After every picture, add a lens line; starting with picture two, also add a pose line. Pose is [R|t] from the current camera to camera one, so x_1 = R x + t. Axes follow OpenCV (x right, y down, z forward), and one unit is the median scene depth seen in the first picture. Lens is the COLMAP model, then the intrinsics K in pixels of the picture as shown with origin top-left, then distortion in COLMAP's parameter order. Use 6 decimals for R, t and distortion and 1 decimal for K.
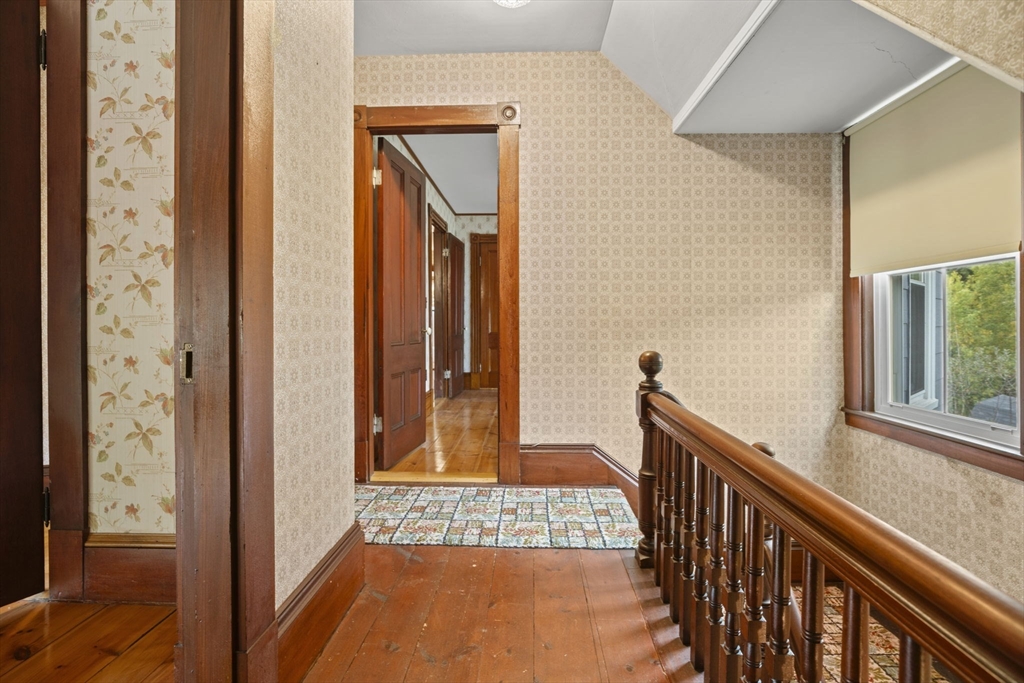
lens RADIAL K [[472.8, 0, 510.0], [0, 472.8, 331.8], [0, 0, 1]] dist [-0.023332, 0.002551]
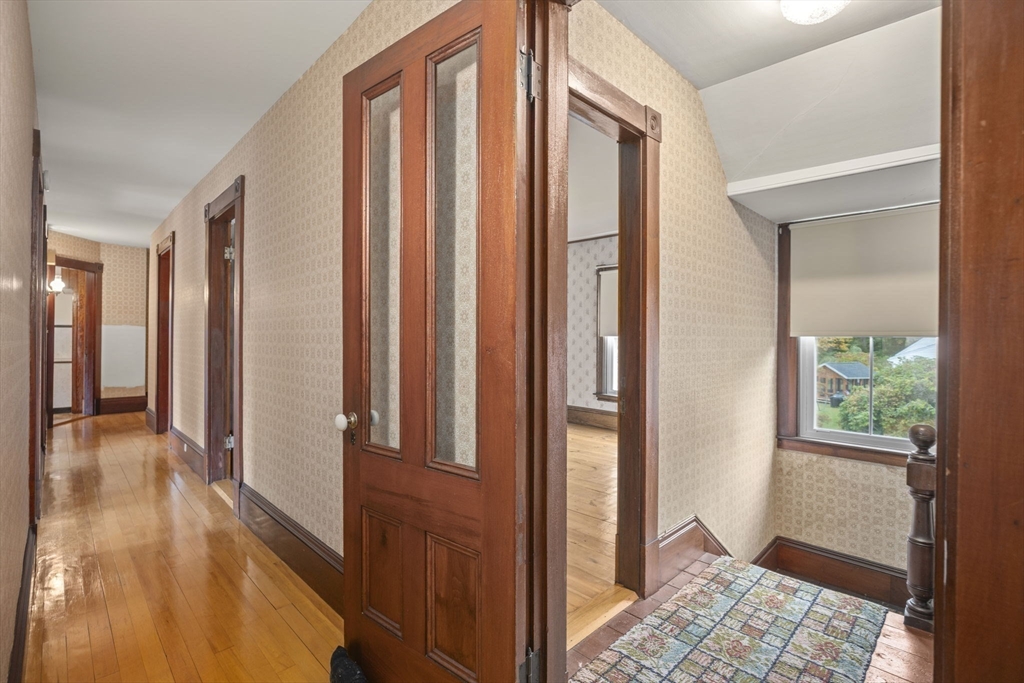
lens RADIAL K [[472.8, 0, 510.8], [0, 472.8, 342.4], [0, 0, 1]] dist [-0.023332, 0.002551]
pose [[0.682982, -0.001998, 0.730433, -0.790643], [0.000764, 0.999998, 0.002021, -0.104881], [-0.730435, -0.000822, 0.682982, 0.695783]]
